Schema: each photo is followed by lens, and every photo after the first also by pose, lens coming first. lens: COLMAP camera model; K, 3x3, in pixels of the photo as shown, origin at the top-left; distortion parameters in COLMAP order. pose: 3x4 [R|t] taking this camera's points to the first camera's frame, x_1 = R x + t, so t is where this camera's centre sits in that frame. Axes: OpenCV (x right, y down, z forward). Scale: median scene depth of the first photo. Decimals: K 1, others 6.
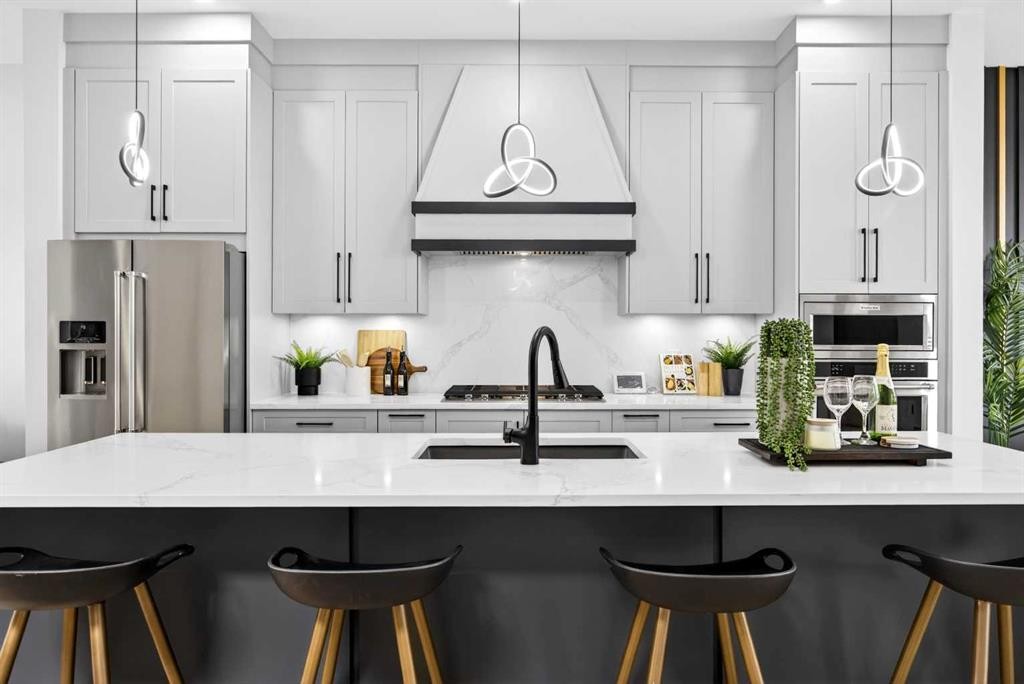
lens RADIAL K [[589.0, 0, 508.1], [0, 589.0, 338.4], [0, 0, 1]] dist [-0.006458, -0.001022]
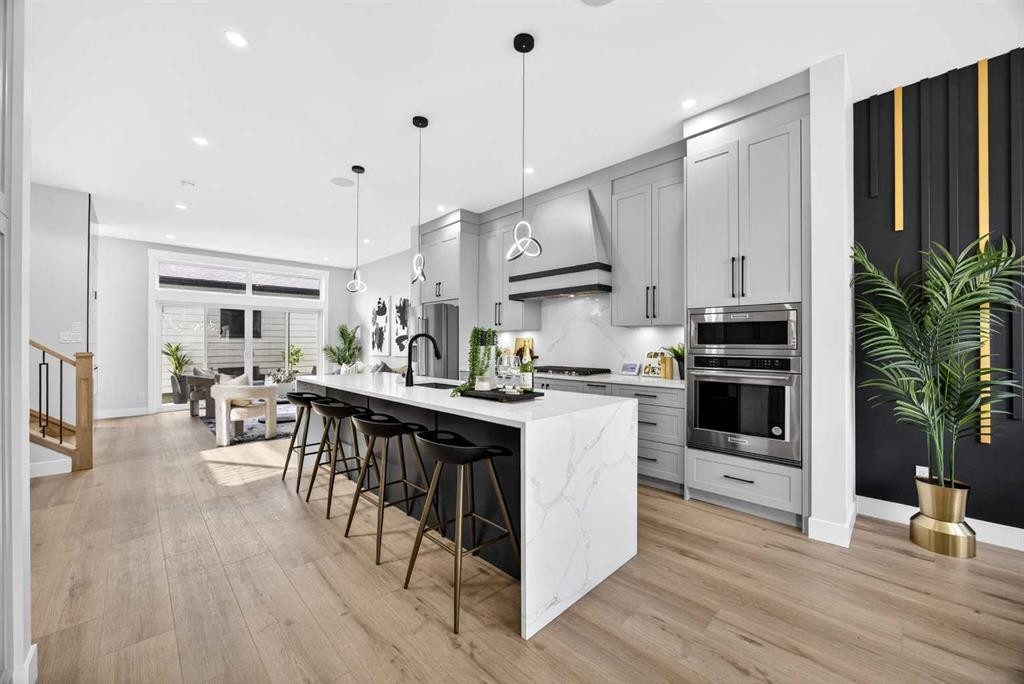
lens RADIAL K [[390.5, 0, 518.5], [0, 390.5, 341.4], [0, 0, 1]] dist [-0.023285, 0.005095]
pose [[0.704830, -0.004730, -0.709361, 0.873921], [-0.006028, 0.999902, -0.012658, 0.018249], [0.709351, 0.013198, 0.704732, 0.031465]]
